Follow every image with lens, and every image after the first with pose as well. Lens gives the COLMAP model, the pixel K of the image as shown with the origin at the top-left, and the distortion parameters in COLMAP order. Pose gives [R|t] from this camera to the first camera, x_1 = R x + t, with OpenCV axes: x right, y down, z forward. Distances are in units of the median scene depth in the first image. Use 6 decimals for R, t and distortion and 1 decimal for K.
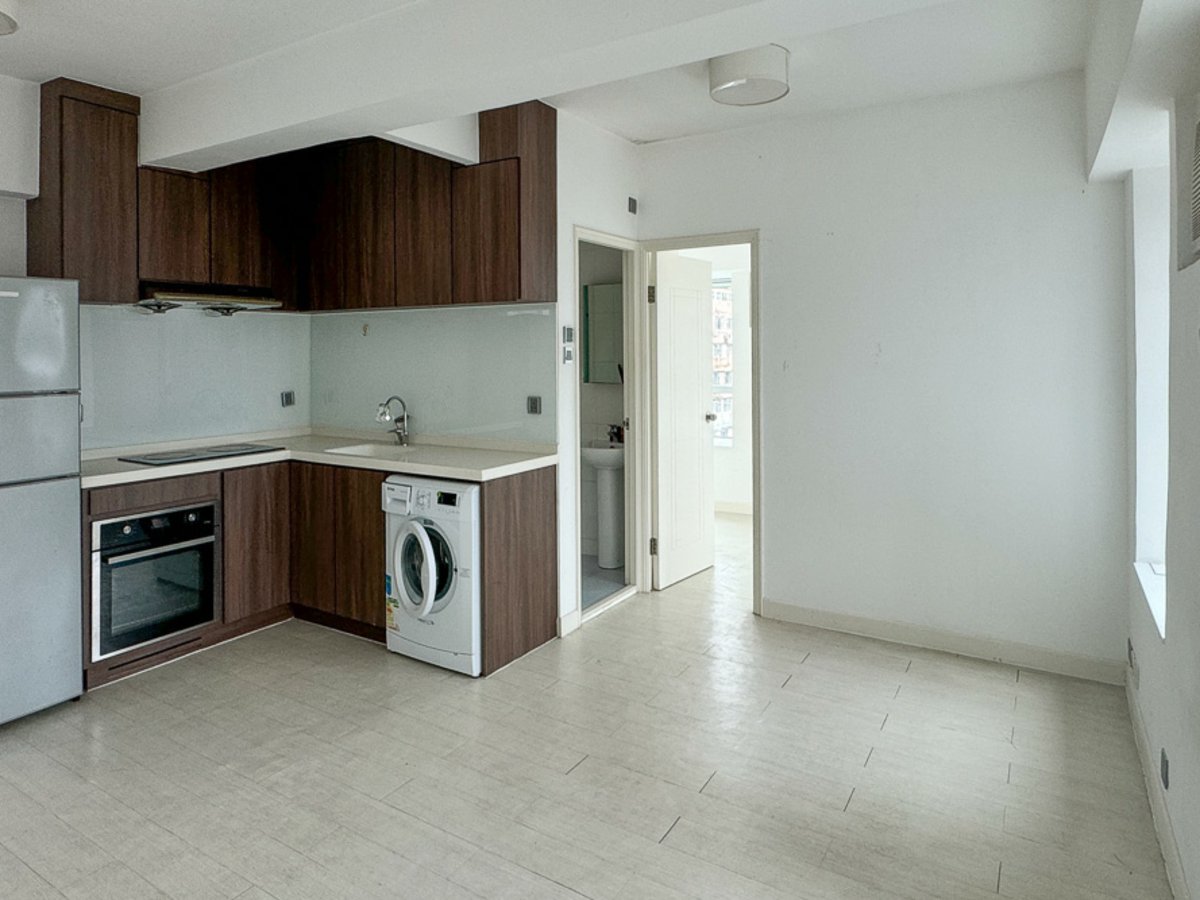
lens RADIAL K [[638.0, 0, 603.2], [0, 638.0, 451.4], [0, 0, 1]] dist [-0.004548, 0.000321]
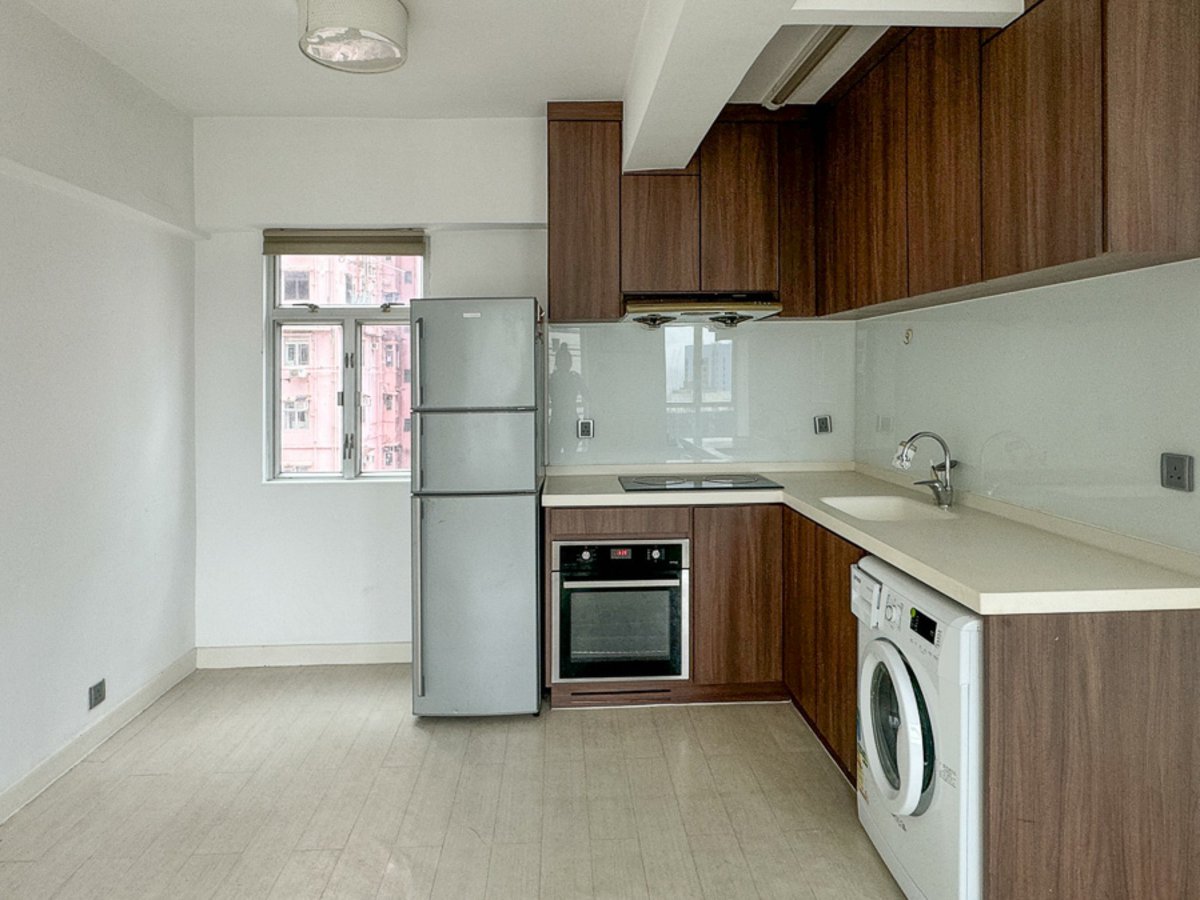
lens RADIAL K [[661.2, 0, 604.9], [0, 661.2, 399.9], [0, 0, 1]] dist [-0.000342, 0.000884]
pose [[0.559016, 0.028760, -0.828658, 0.067622], [-0.118662, 0.991886, -0.045625, -0.057206], [0.820622, 0.123836, 0.557893, 0.396589]]
